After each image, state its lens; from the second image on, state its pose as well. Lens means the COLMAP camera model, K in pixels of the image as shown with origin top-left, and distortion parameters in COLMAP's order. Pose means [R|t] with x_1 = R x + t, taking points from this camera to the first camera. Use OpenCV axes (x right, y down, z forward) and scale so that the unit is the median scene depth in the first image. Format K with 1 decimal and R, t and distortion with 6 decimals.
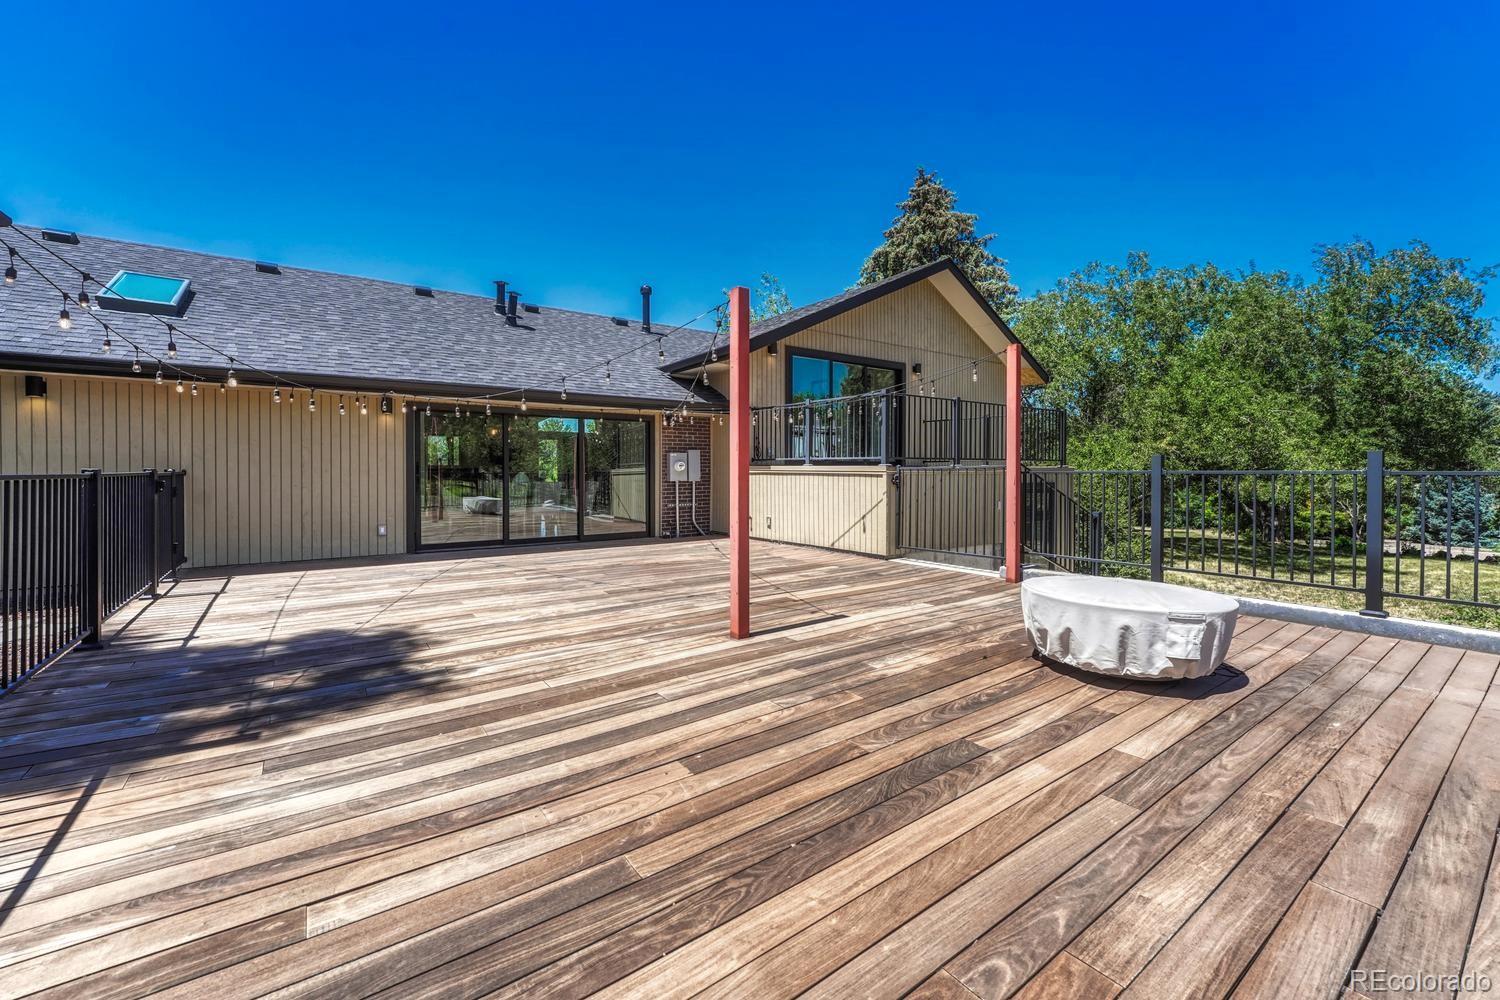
lens RADIAL K [[603.9, 0, 750.0], [0, 603.9, 500.0], [0, 0, 1]] dist [-0.000168, 0.000000]
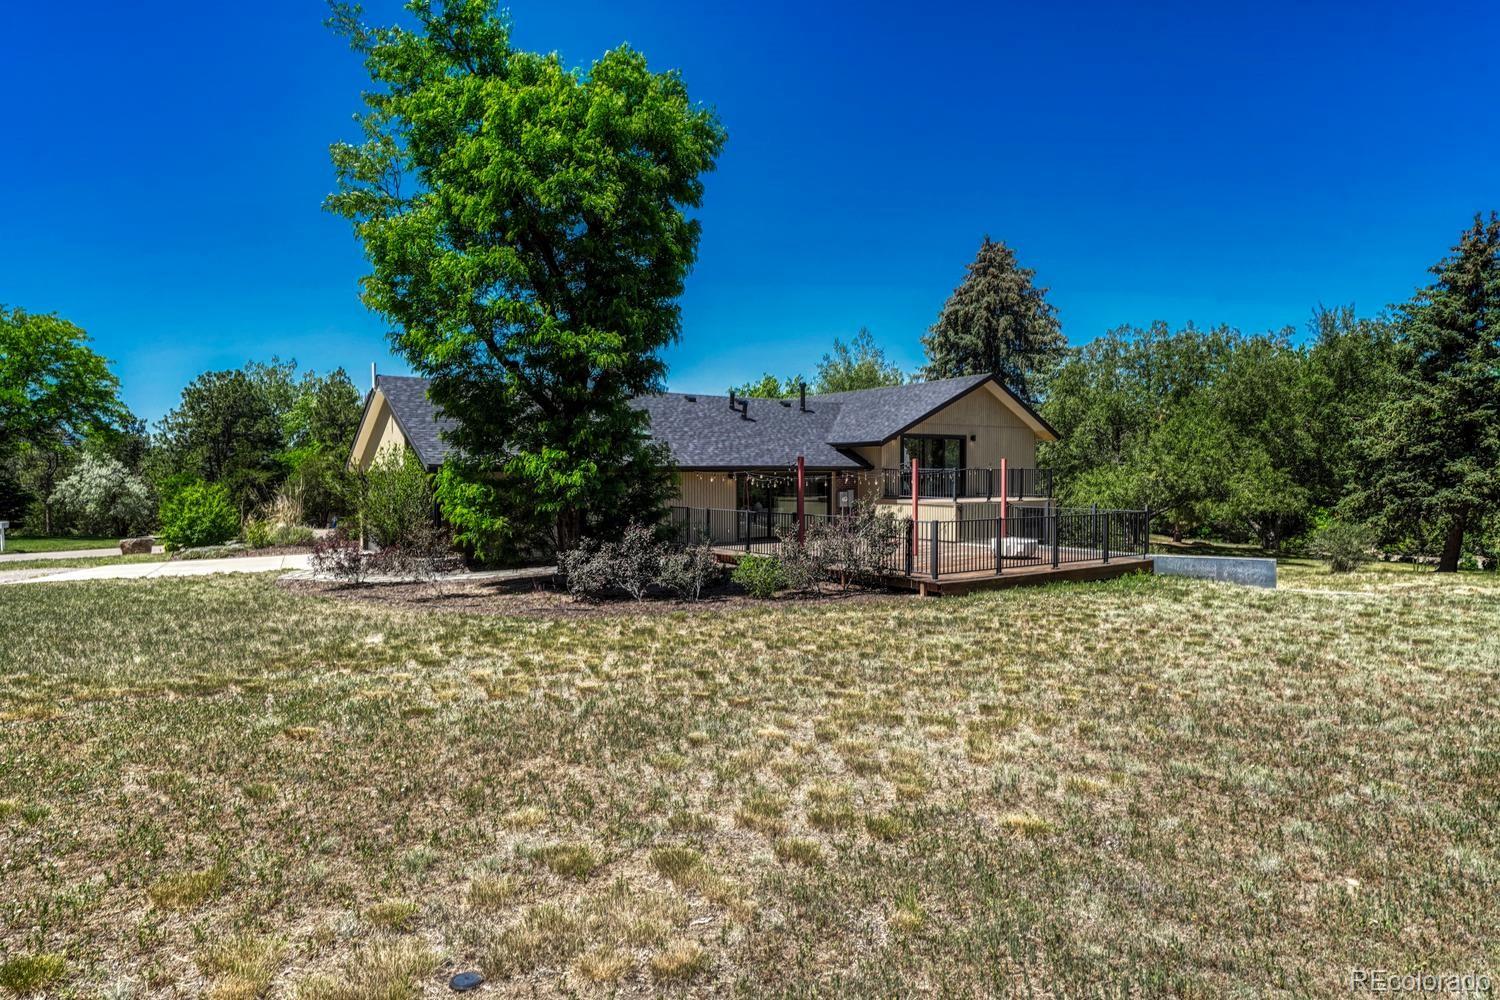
lens RADIAL K [[878.2, 0, 750.0], [0, 878.2, 500.0], [0, 0, 1]] dist [0.156091, -0.000021]
pose [[0.999983, 0.002580, -0.005177, -0.336047], [-0.002595, 0.999993, -0.002728, -0.036419], [0.005170, 0.002742, 0.999983, -1.487423]]
